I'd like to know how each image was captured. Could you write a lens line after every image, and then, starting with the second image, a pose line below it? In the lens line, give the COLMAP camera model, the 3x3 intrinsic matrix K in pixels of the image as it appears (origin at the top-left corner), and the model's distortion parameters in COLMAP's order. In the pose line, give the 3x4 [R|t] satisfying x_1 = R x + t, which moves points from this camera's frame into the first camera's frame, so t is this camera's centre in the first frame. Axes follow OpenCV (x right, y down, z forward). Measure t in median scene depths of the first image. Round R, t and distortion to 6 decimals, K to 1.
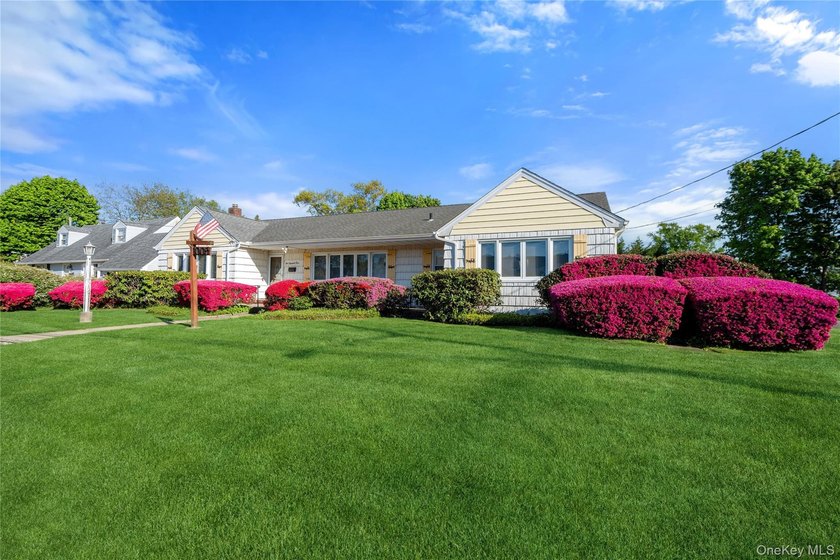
lens RADIAL K [[393.9, 0, 420.4], [0, 393.9, 268.0], [0, 0, 1]] dist [-0.008162, -0.000699]
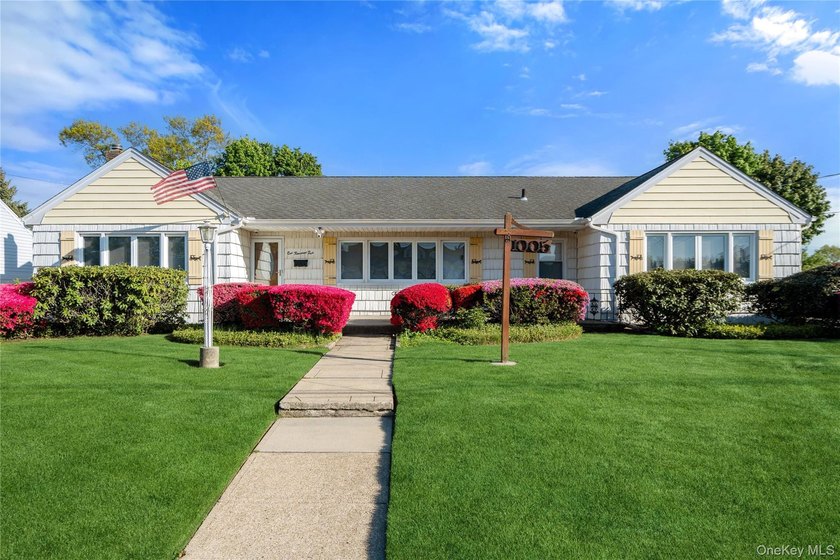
lens RADIAL K [[556.6, 0, 420.0], [0, 556.6, 280.0], [0, 0, 1]] dist [0.001131, 0.001218]
pose [[0.921727, -0.003330, 0.387825, -0.682474], [-0.014923, 0.998918, 0.044044, -0.015421], [-0.387552, -0.046384, 0.920680, 0.137265]]
